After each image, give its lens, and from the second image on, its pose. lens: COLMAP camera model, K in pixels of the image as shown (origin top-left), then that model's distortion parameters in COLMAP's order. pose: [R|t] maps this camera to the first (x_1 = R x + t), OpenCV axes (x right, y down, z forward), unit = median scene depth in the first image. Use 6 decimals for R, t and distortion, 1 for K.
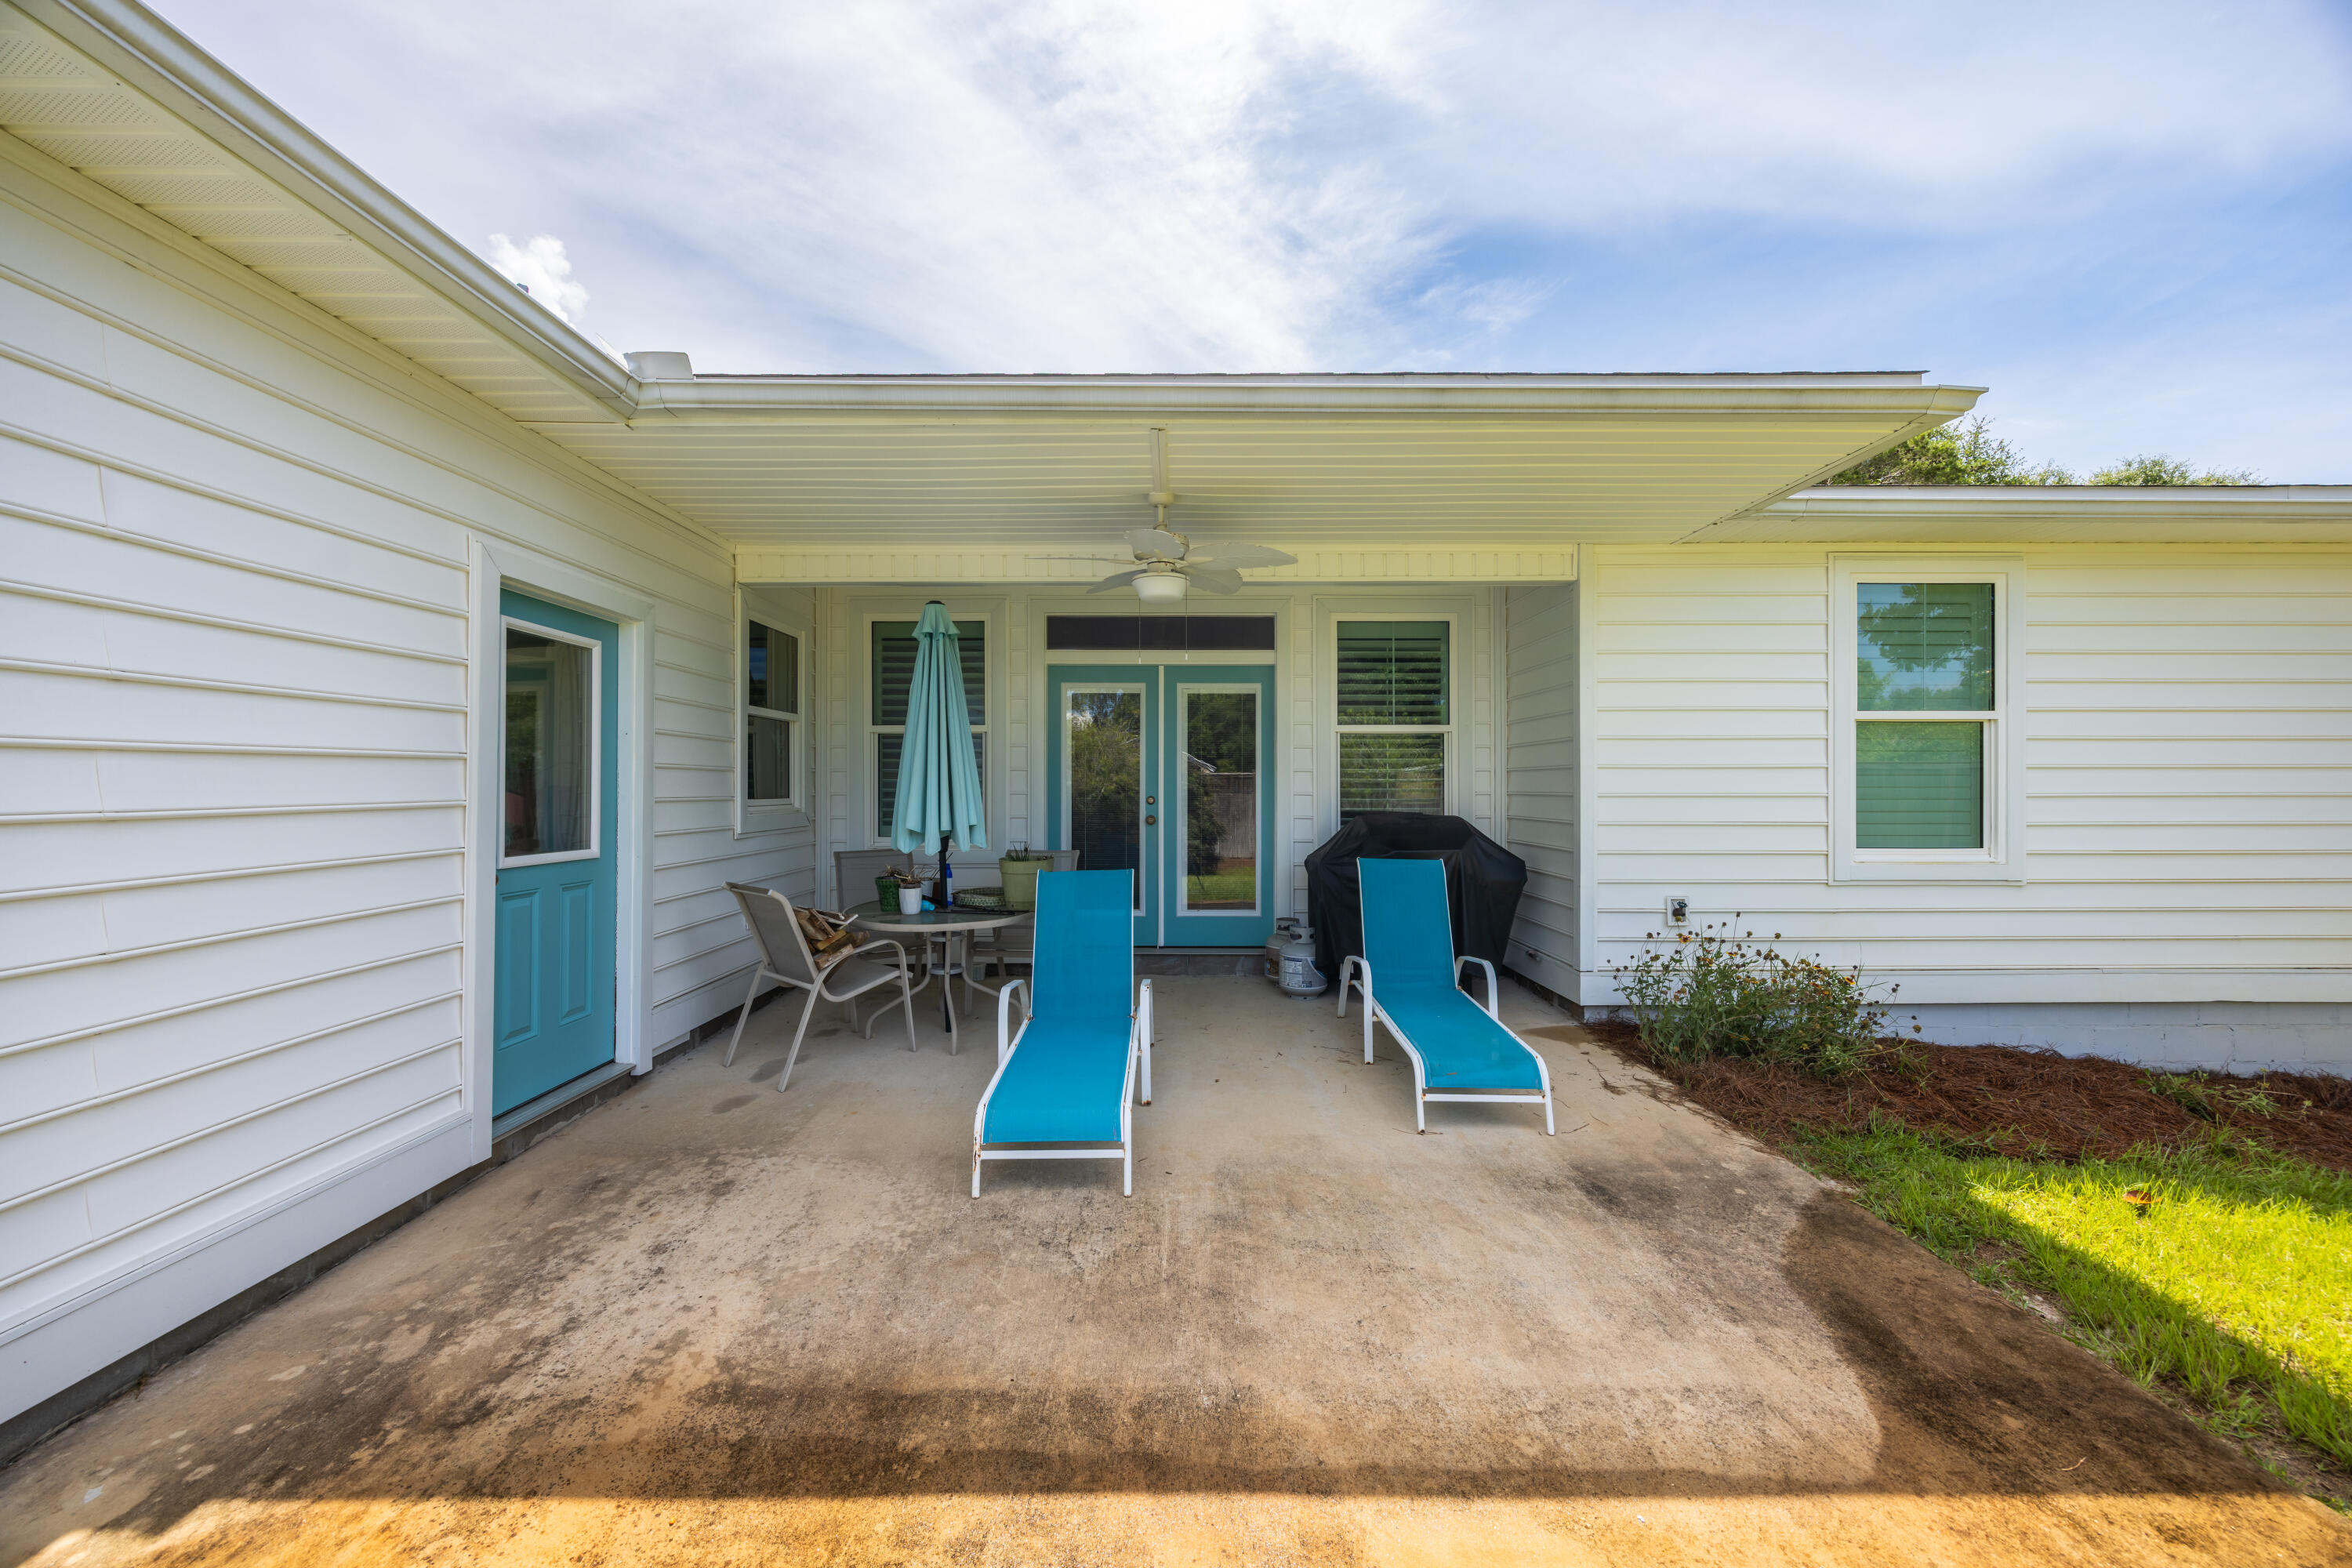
lens RADIAL K [[918.7, 0, 1183.3], [0, 918.7, 785.0], [0, 0, 1]] dist [0.000384, -0.000060]
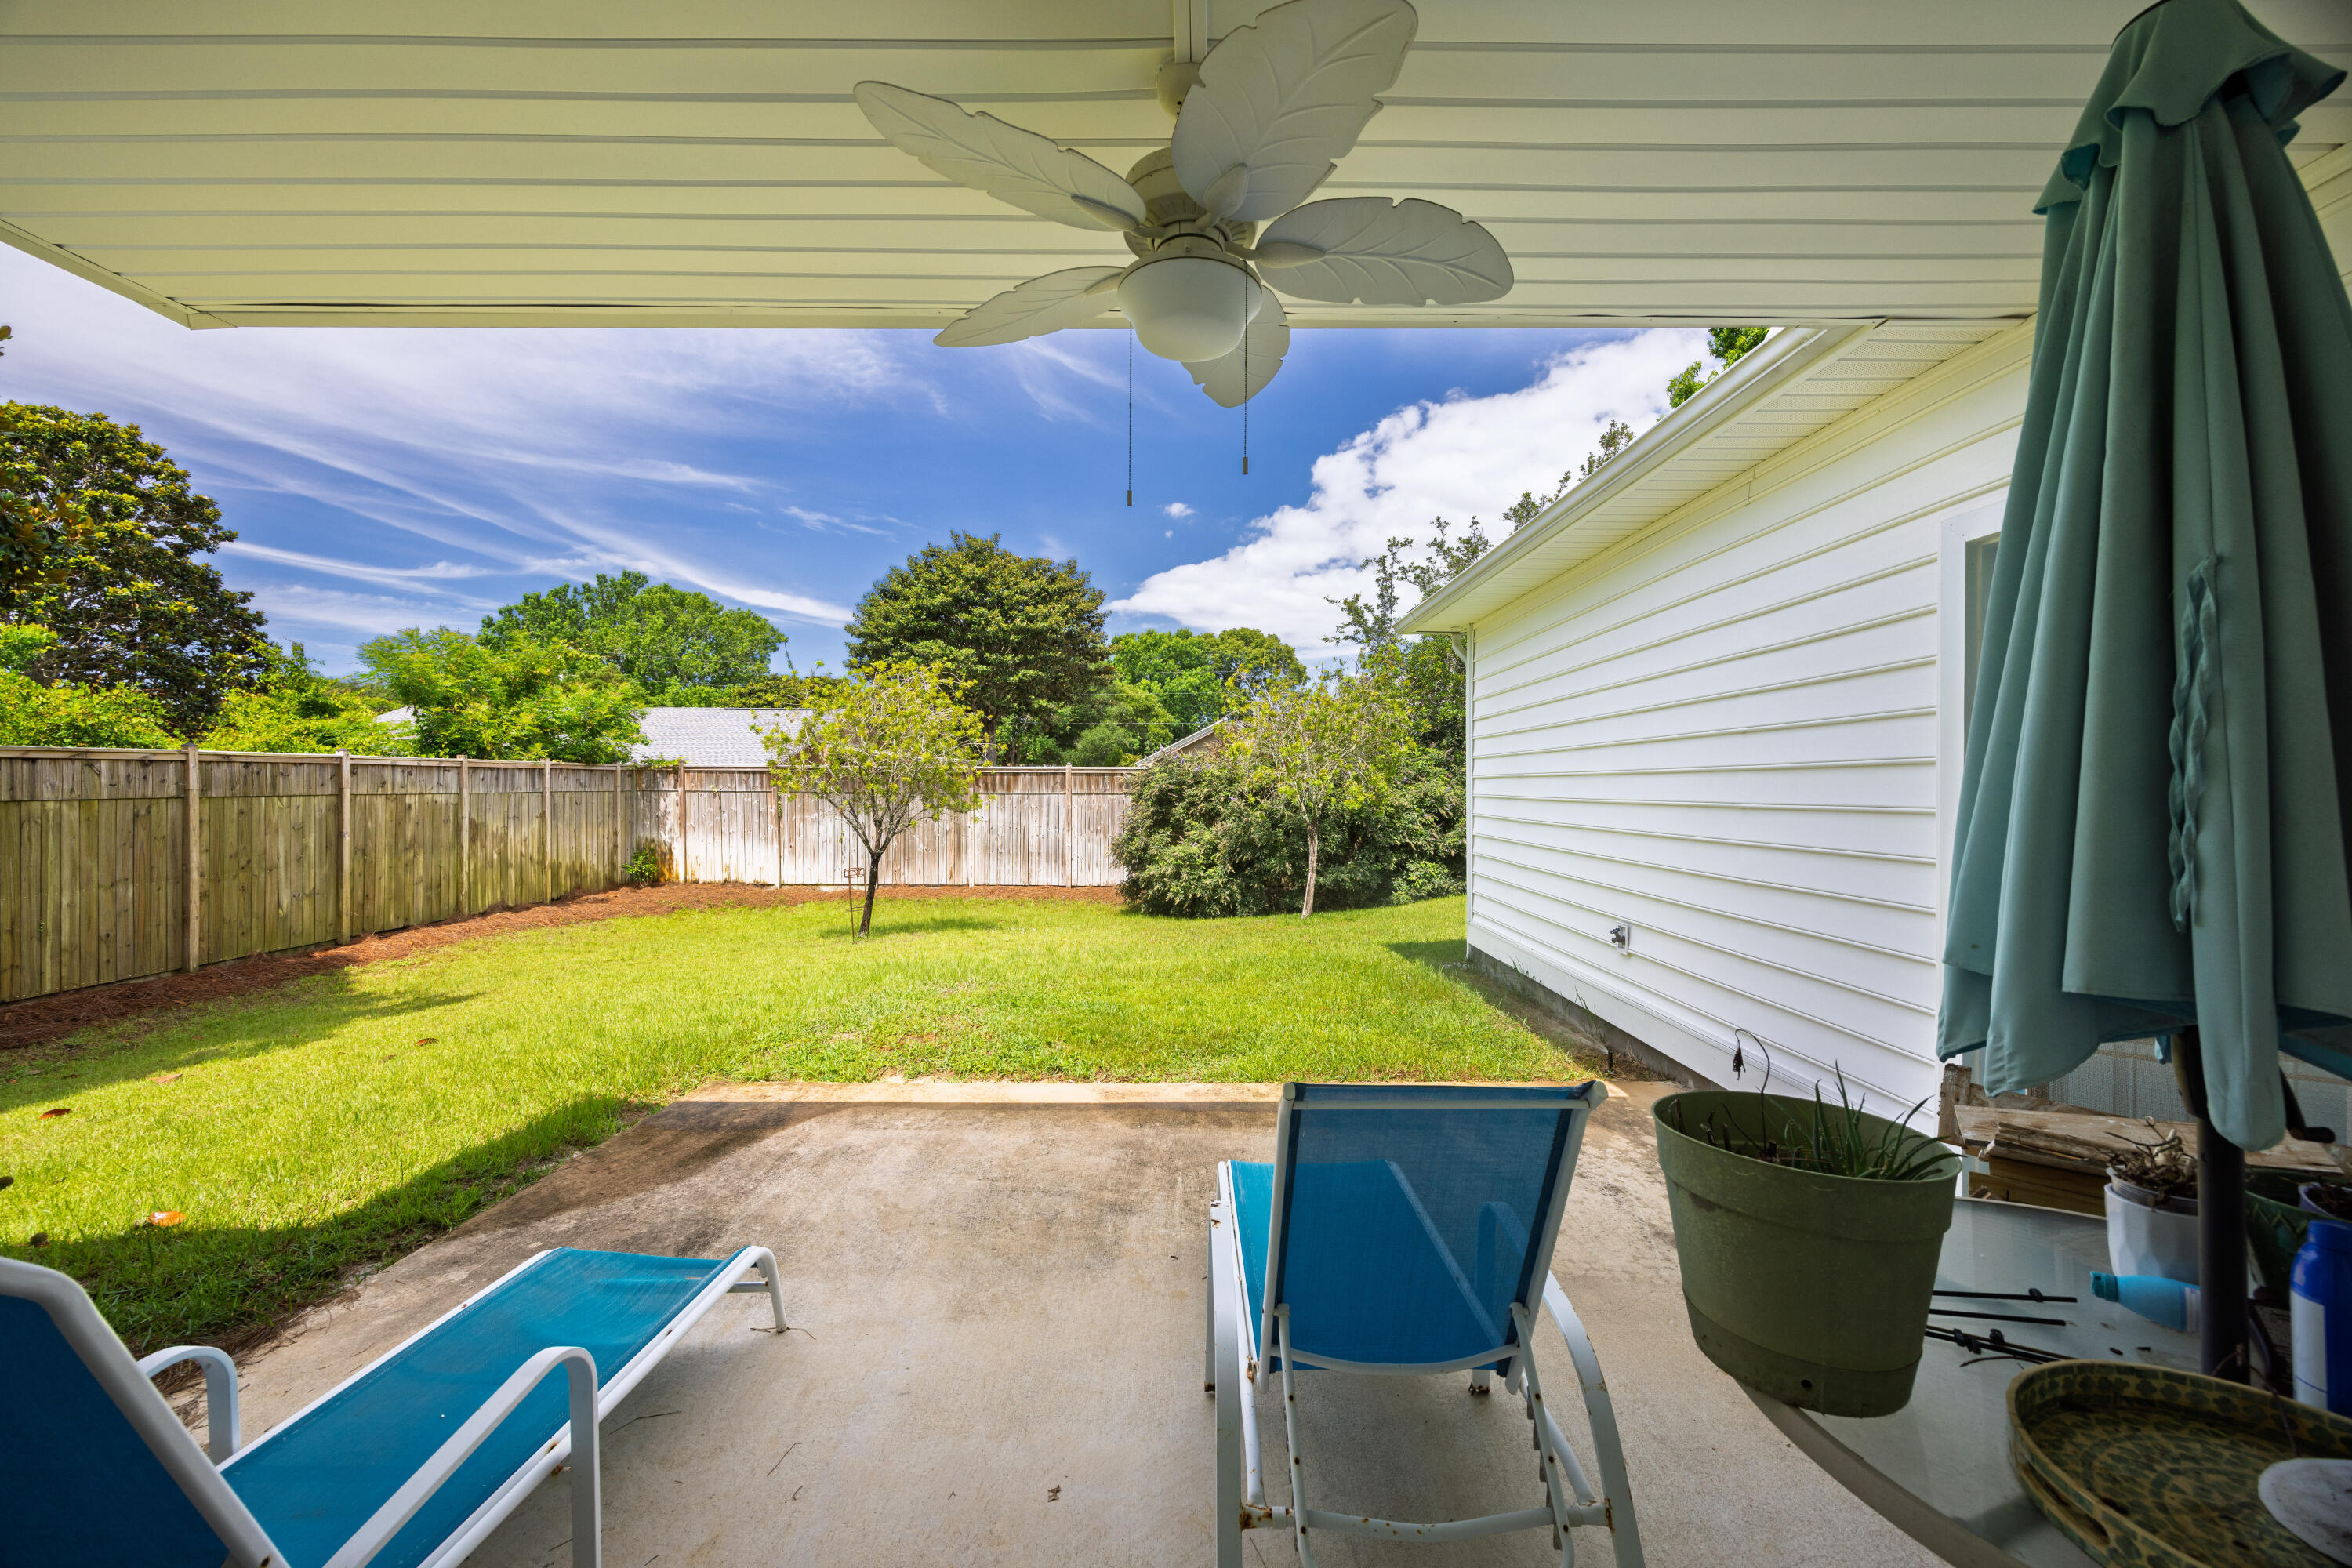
lens RADIAL K [[918.7, 0, 1188.7], [0, 918.7, 774.5], [0, 0, 1]] dist [0.000384, -0.000060]
pose [[-0.999928, -0.001118, 0.011917, -0.049411], [-0.001234, 0.999952, -0.009736, -0.008465], [-0.011906, -0.009750, -0.999882, 2.390343]]
